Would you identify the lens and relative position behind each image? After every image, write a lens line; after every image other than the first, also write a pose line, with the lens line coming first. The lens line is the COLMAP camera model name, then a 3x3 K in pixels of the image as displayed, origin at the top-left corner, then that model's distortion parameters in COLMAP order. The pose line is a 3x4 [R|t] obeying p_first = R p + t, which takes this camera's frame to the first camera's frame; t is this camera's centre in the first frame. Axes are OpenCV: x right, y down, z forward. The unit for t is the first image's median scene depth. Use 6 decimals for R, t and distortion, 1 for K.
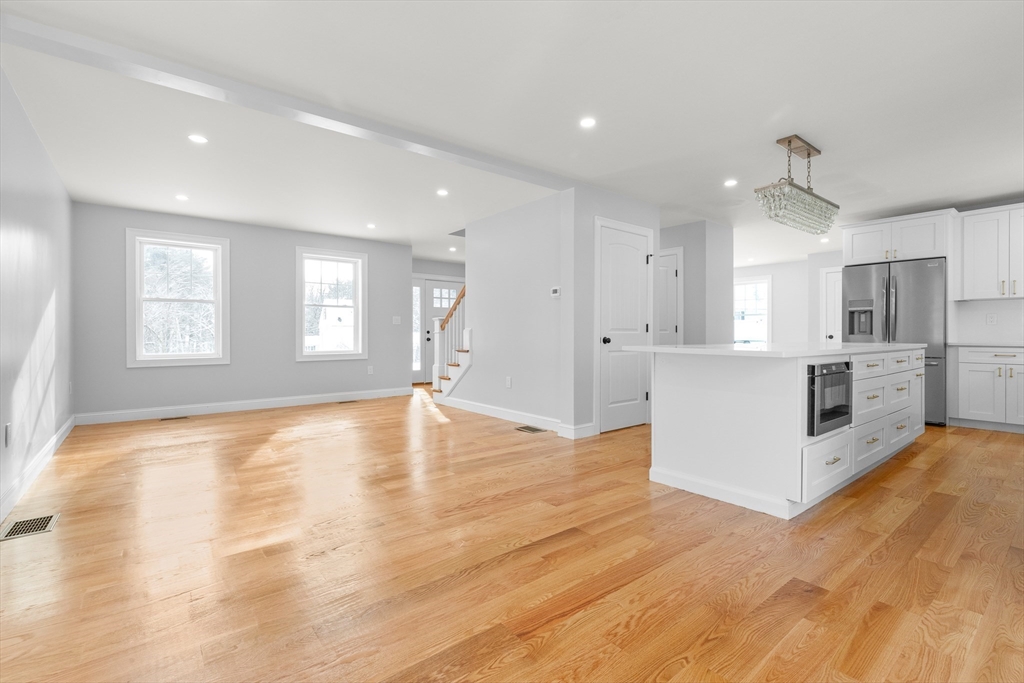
lens RADIAL K [[460.1, 0, 516.4], [0, 460.1, 332.8], [0, 0, 1]] dist [0.004989, -0.000061]
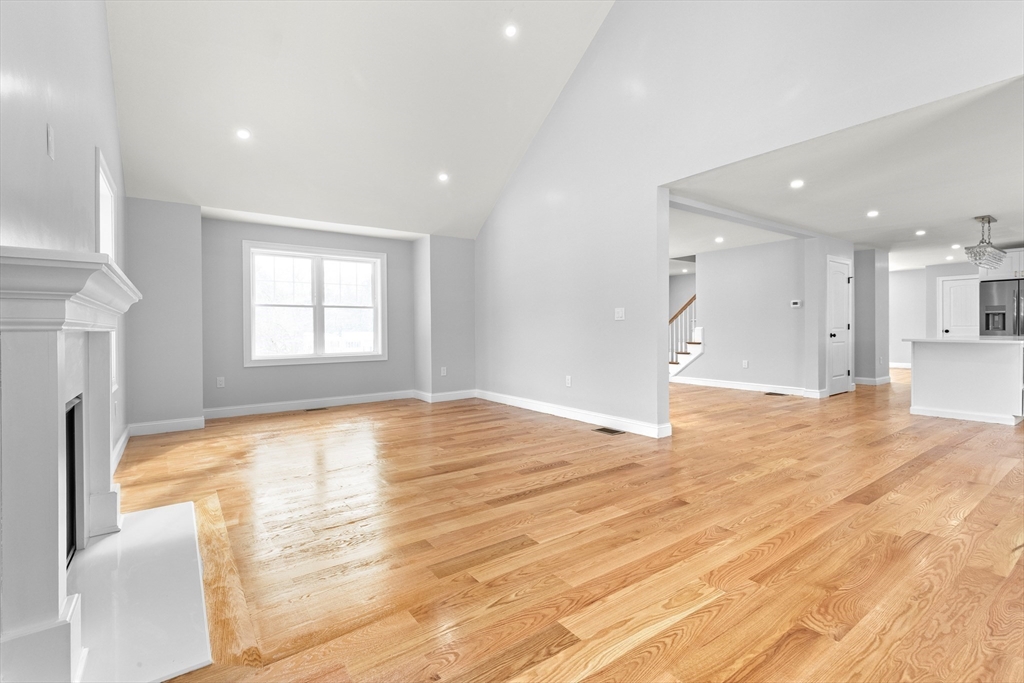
lens RADIAL K [[469.0, 0, 524.5], [0, 469.0, 334.9], [0, 0, 1]] dist [-0.001195, -0.000440]
pose [[0.998868, -0.008924, -0.046716, -0.765657], [0.009231, 0.999937, 0.006373, -0.004322], [0.046656, -0.006797, 0.998888, -0.611455]]
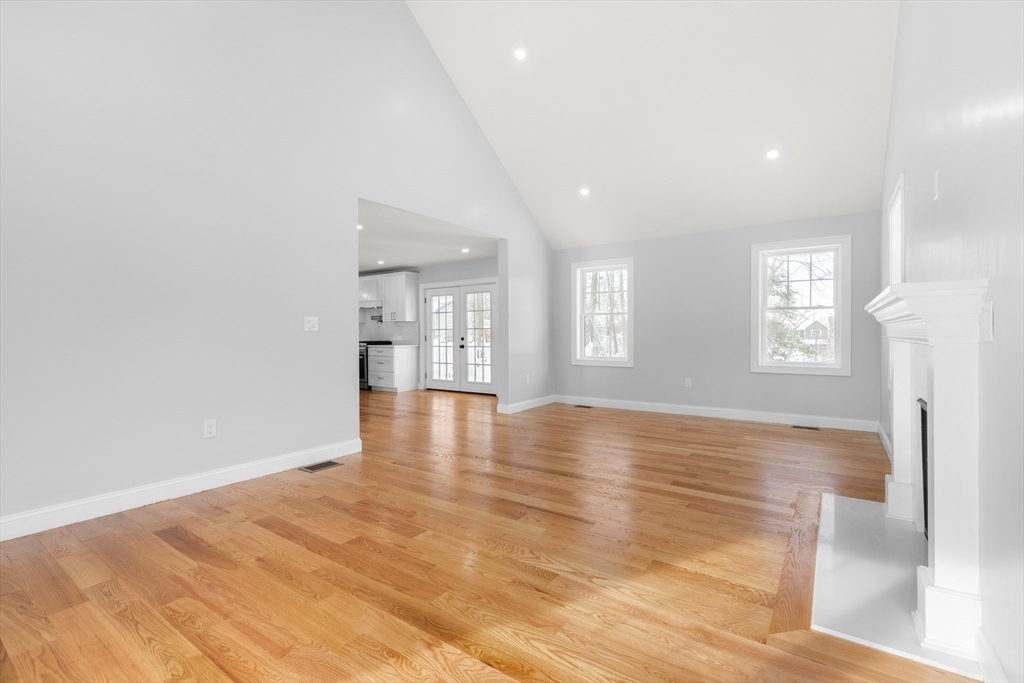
lens RADIAL K [[460.1, 0, 516.4], [0, 460.1, 332.8], [0, 0, 1]] dist [0.004989, -0.000061]
pose [[-0.274063, 0.004620, 0.961701, -1.559383], [0.005597, 0.999979, -0.003209, -0.022070], [-0.961695, 0.004504, -0.274083, 0.347072]]
